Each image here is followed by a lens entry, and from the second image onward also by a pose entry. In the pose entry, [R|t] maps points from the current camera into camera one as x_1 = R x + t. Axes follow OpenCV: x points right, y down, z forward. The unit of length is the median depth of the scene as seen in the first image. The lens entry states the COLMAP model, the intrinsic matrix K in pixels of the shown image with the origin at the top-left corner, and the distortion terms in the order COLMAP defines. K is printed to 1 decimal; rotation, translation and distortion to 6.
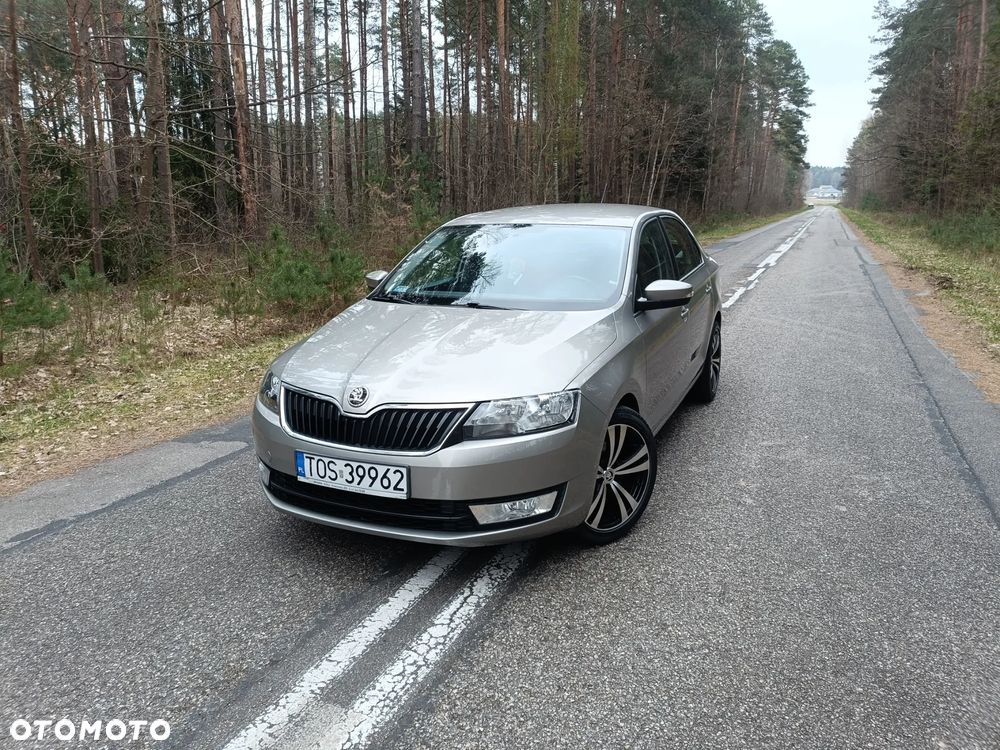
lens RADIAL K [[734.9, 0, 496.5], [0, 734.9, 372.5], [0, 0, 1]] dist [0.029523, -0.015149]
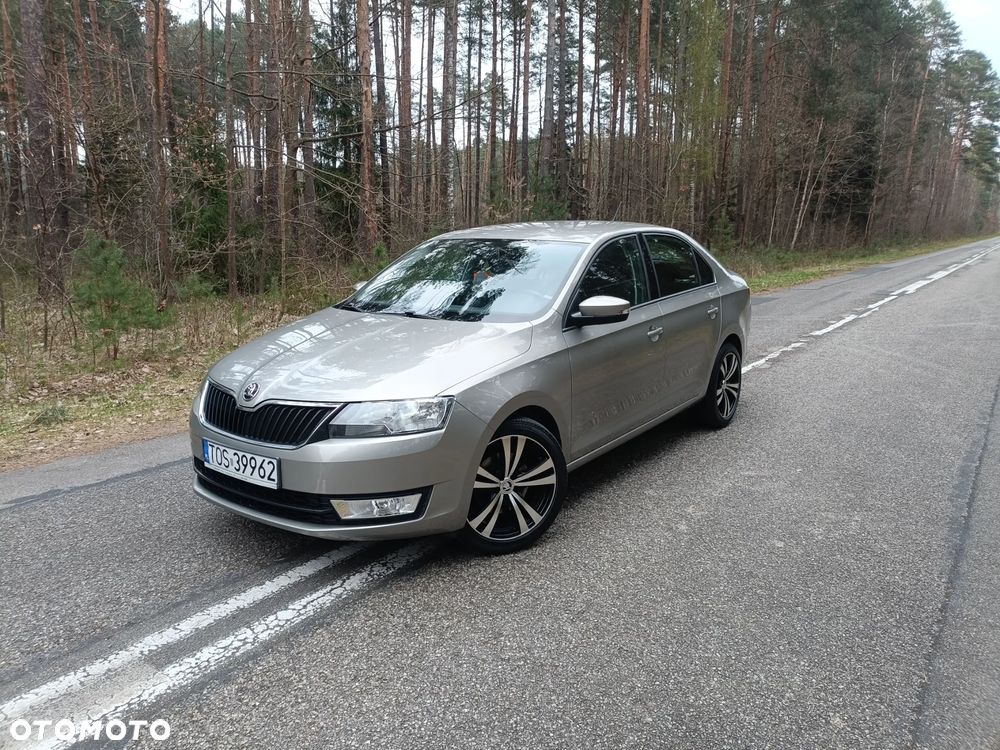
lens RADIAL K [[734.9, 0, 496.5], [0, 734.9, 372.5], [0, 0, 1]] dist [0.029523, -0.015149]
pose [[0.978680, 0.048387, -0.199609, 0.301330], [-0.053940, 0.998291, -0.022471, 0.007420], [0.198181, 0.032758, 0.979618, 0.005730]]
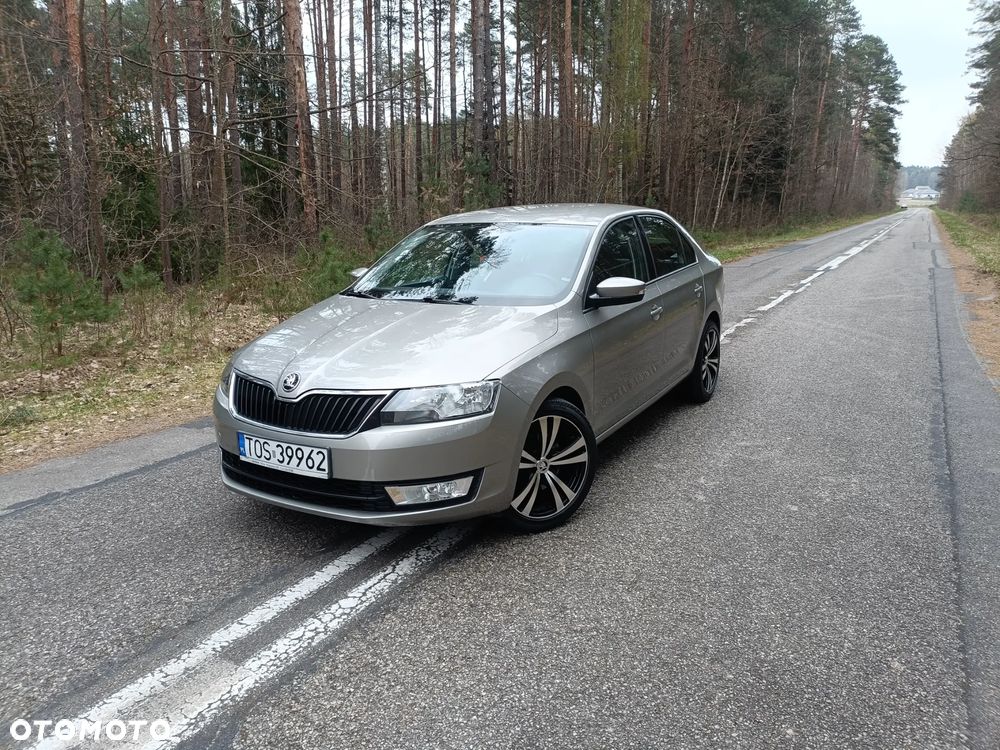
lens RADIAL K [[734.9, 0, 496.5], [0, 734.9, 372.5], [0, 0, 1]] dist [0.029523, -0.015149]
pose [[0.994802, 0.018391, -0.100152, 0.171051], [-0.018845, 0.999816, -0.003590, 0.013175], [0.100068, 0.005458, 0.994966, -0.028565]]
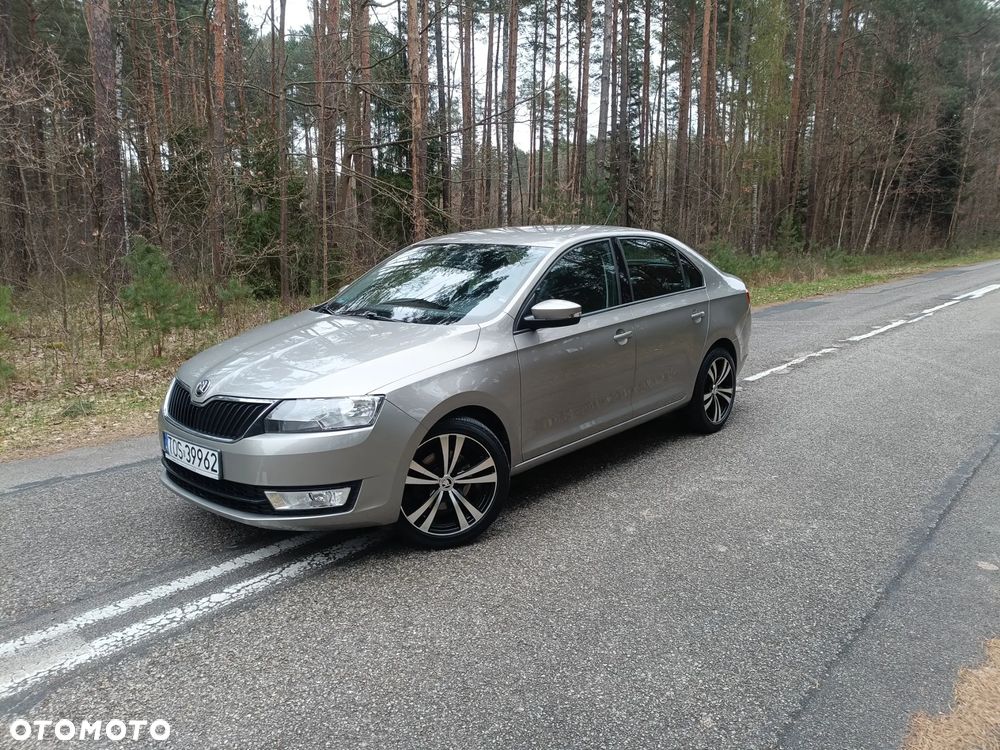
lens RADIAL K [[734.9, 0, 496.5], [0, 734.9, 372.5], [0, 0, 1]] dist [0.029523, -0.015149]
pose [[0.955303, 0.059575, -0.289564, 0.464169], [-0.068589, 0.997422, -0.021072, 0.000938], [0.287562, 0.039991, 0.956927, 0.017827]]
